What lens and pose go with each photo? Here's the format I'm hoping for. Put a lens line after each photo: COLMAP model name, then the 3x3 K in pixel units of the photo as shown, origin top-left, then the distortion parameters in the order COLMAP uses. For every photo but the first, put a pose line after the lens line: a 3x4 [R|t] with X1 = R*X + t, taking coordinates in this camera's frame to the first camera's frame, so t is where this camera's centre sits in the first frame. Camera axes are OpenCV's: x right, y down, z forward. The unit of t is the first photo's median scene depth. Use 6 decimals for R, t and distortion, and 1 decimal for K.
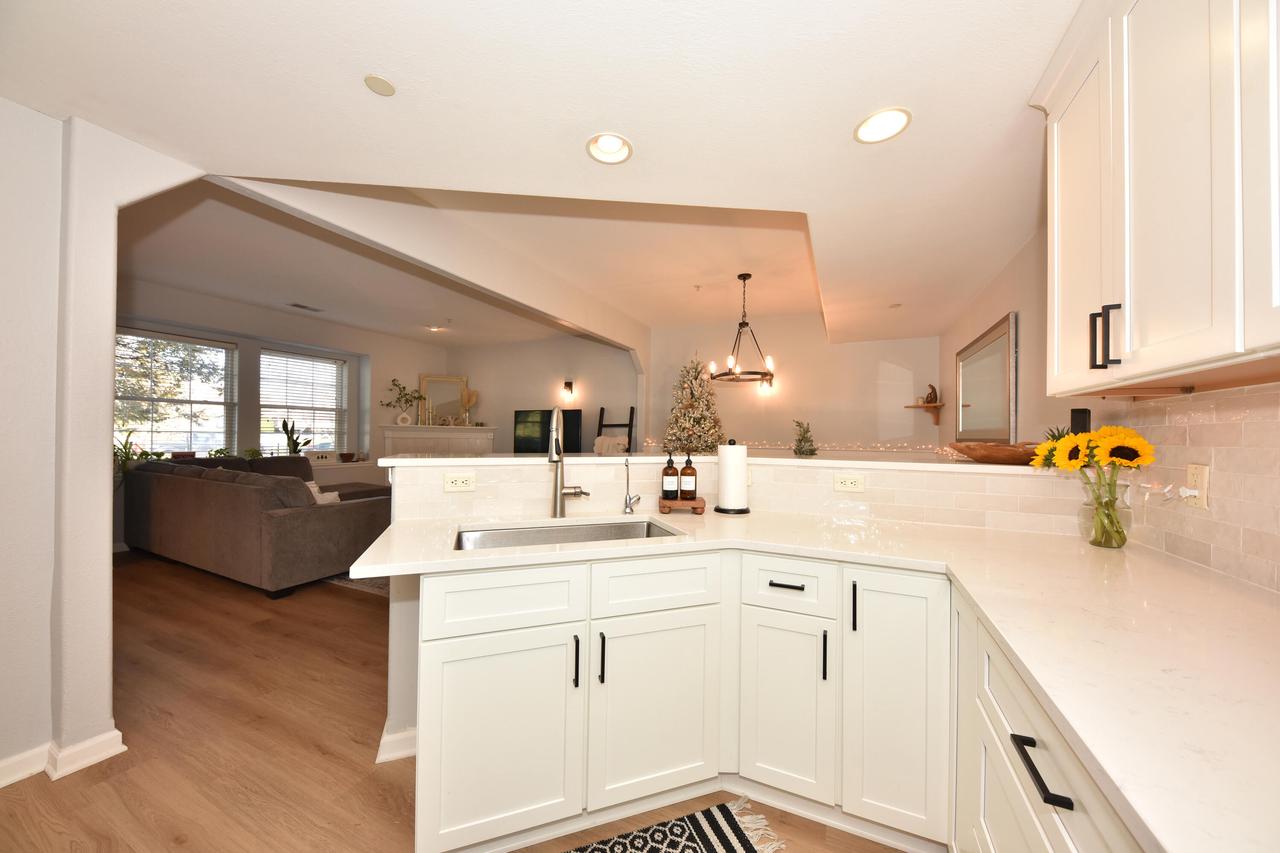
lens RADIAL K [[437.0, 0, 643.9], [0, 437.0, 435.7], [0, 0, 1]] dist [0.000602, -0.000162]
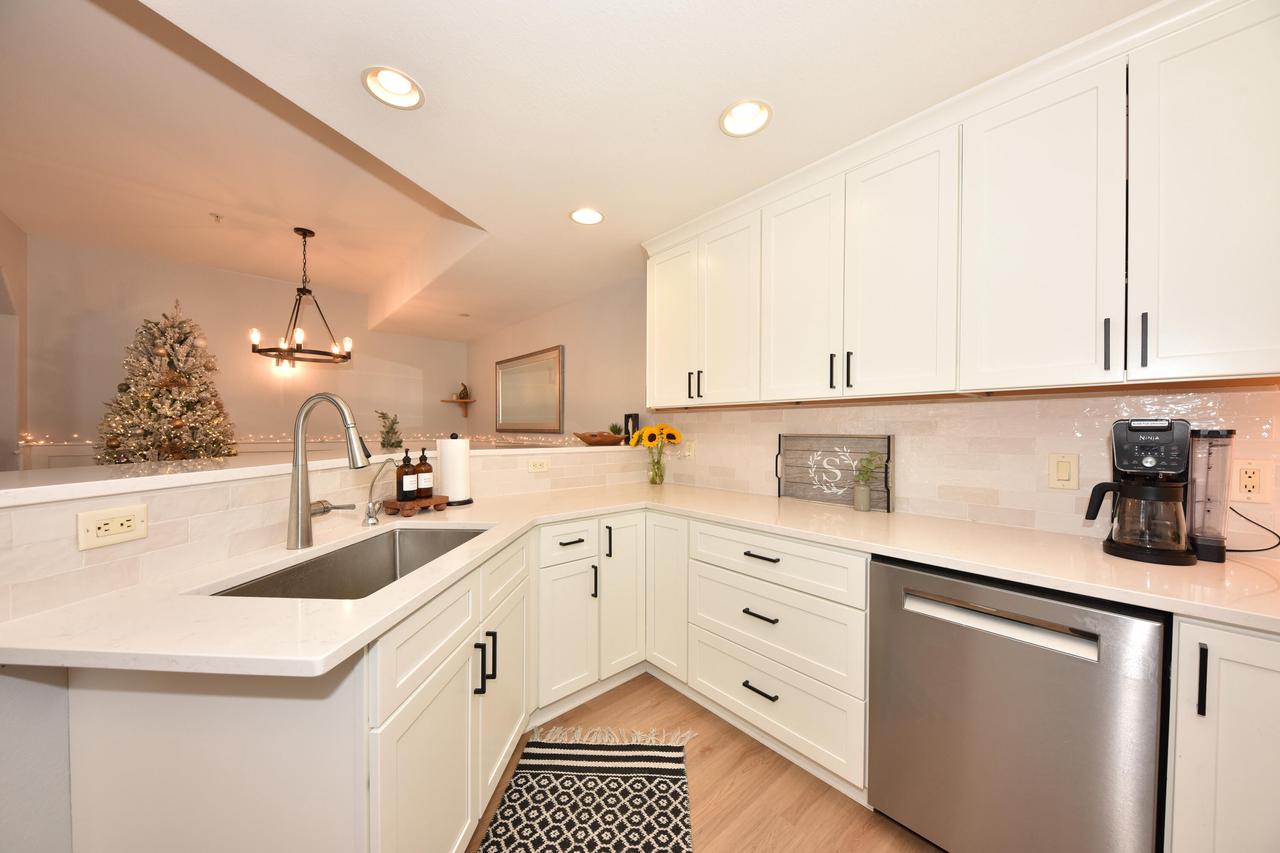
lens RADIAL K [[437.0, 0, 643.9], [0, 437.0, 435.7], [0, 0, 1]] dist [0.000602, -0.000162]
pose [[0.399201, -0.023882, 0.916552, -0.551995], [0.000420, 0.999665, 0.025865, -0.011983], [-0.916863, -0.009941, 0.399077, 0.182932]]
